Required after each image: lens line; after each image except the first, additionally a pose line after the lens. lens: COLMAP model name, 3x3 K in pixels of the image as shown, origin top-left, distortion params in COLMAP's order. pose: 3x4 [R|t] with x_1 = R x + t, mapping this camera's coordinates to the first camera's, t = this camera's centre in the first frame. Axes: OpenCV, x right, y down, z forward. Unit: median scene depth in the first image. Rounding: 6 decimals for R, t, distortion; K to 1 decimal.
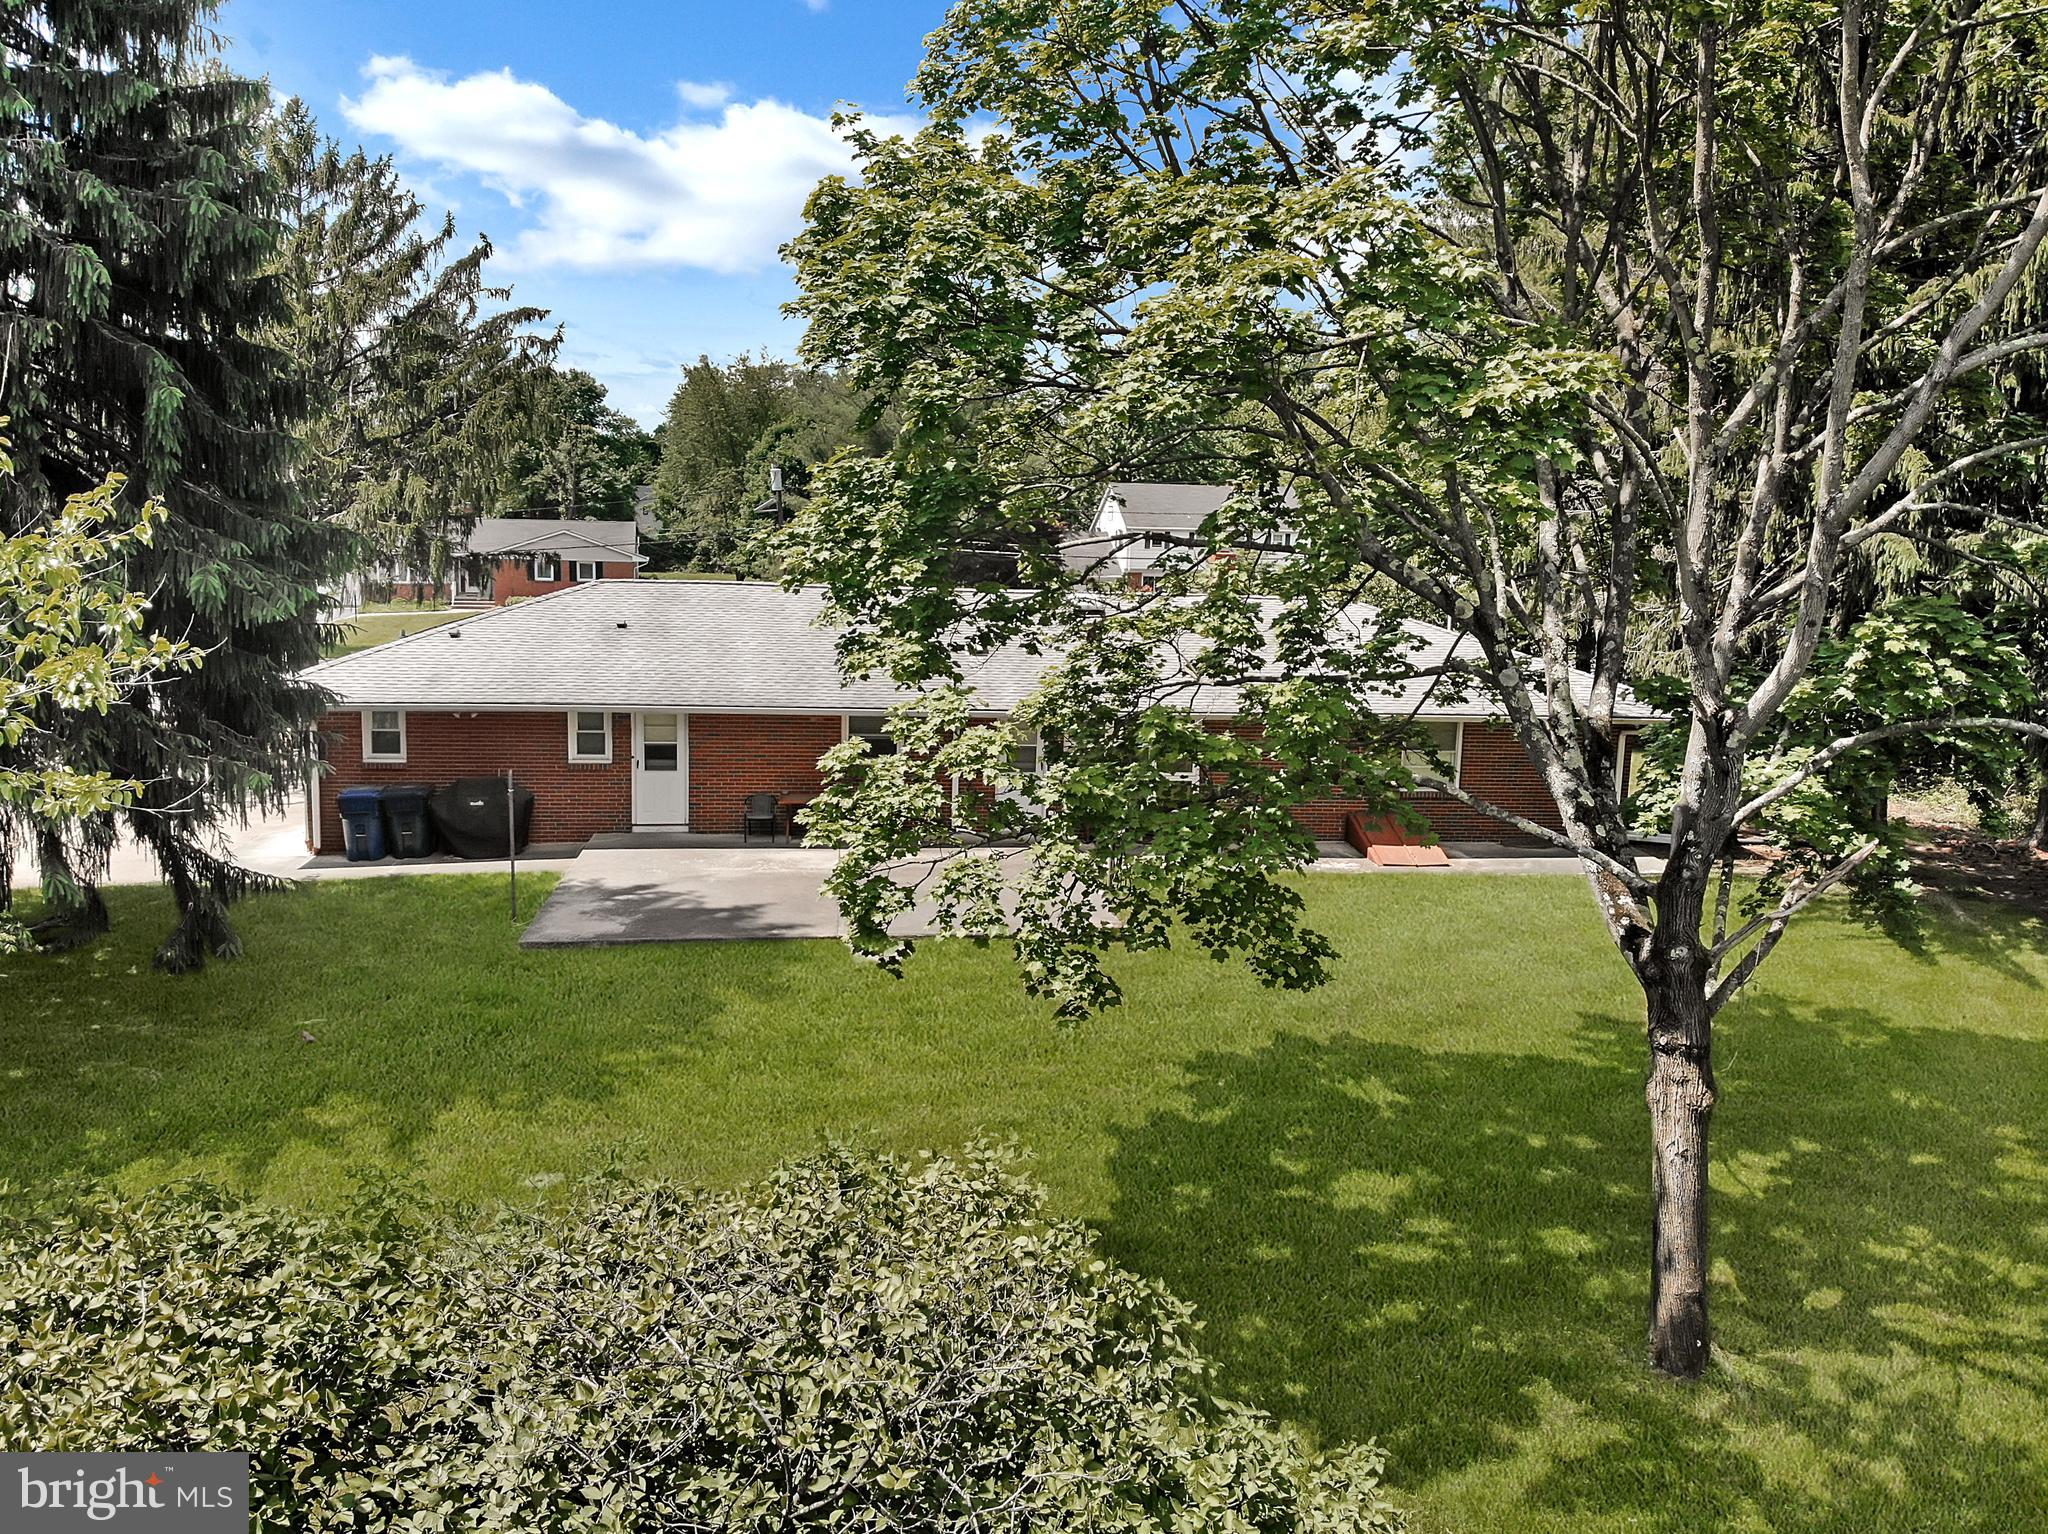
lens RADIAL K [[1473.1, 0, 993.1], [0, 1473.1, 760.3], [0, 0, 1]] dist [0.042604, -0.104099]
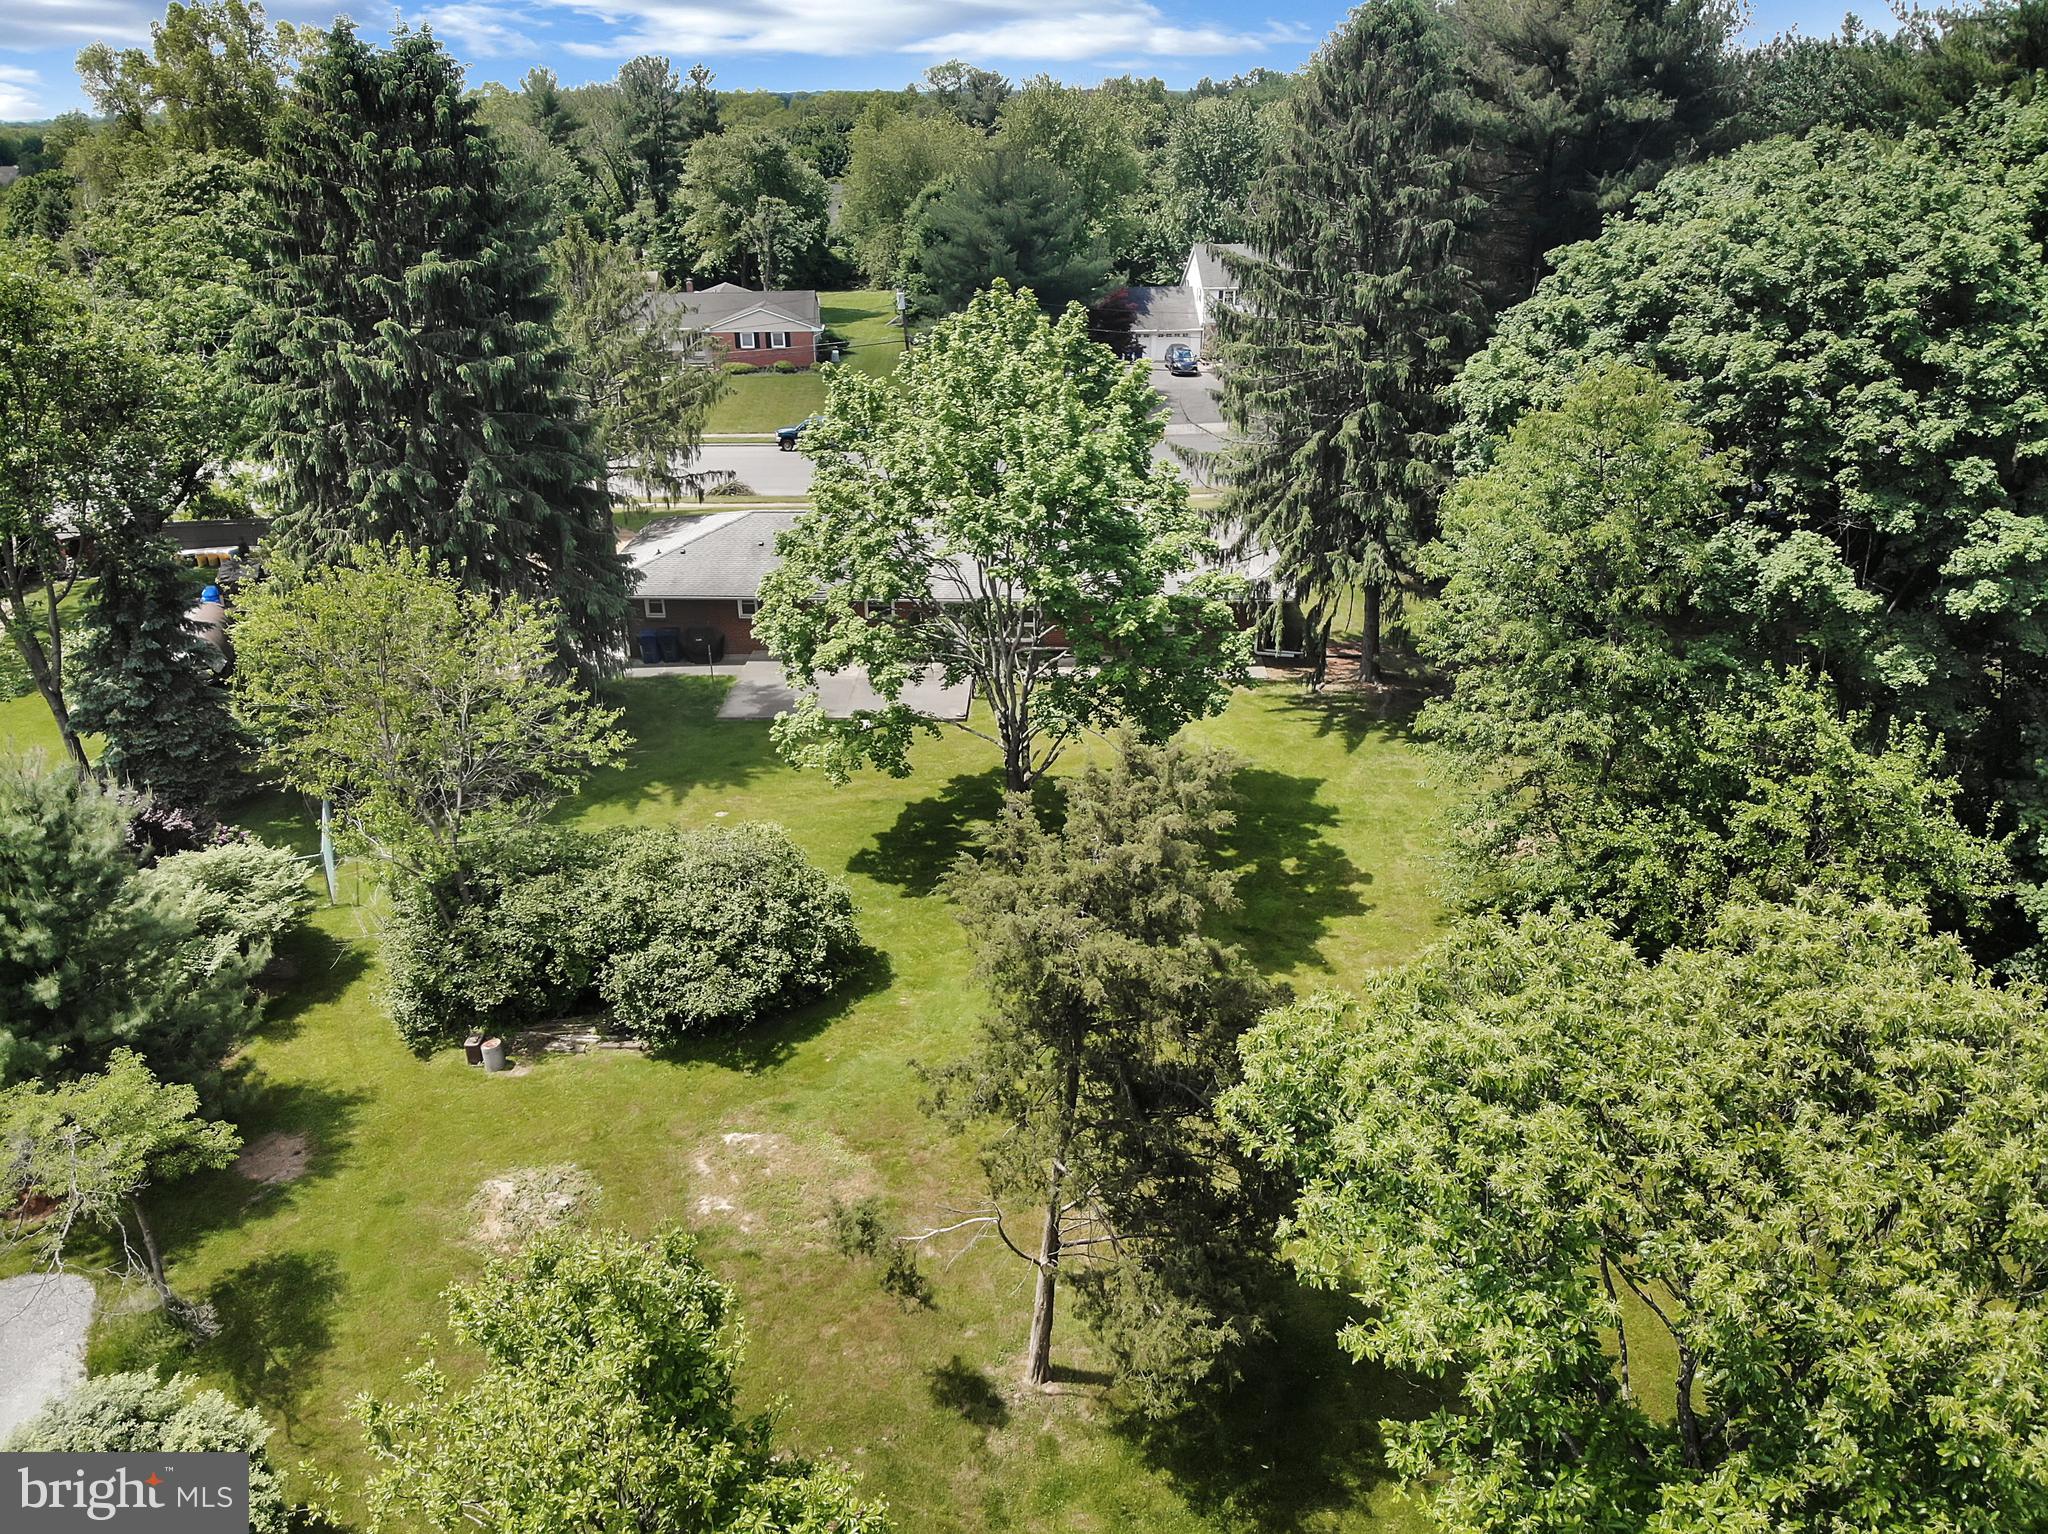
lens RADIAL K [[1473.1, 0, 993.1], [0, 1473.1, 760.3], [0, 0, 1]] dist [0.042604, -0.104099]
pose [[0.987164, 0.021063, -0.158314, 0.421238], [0.021160, 0.965278, 0.260365, -0.352351], [0.158301, -0.260372, 0.952443, -1.032147]]
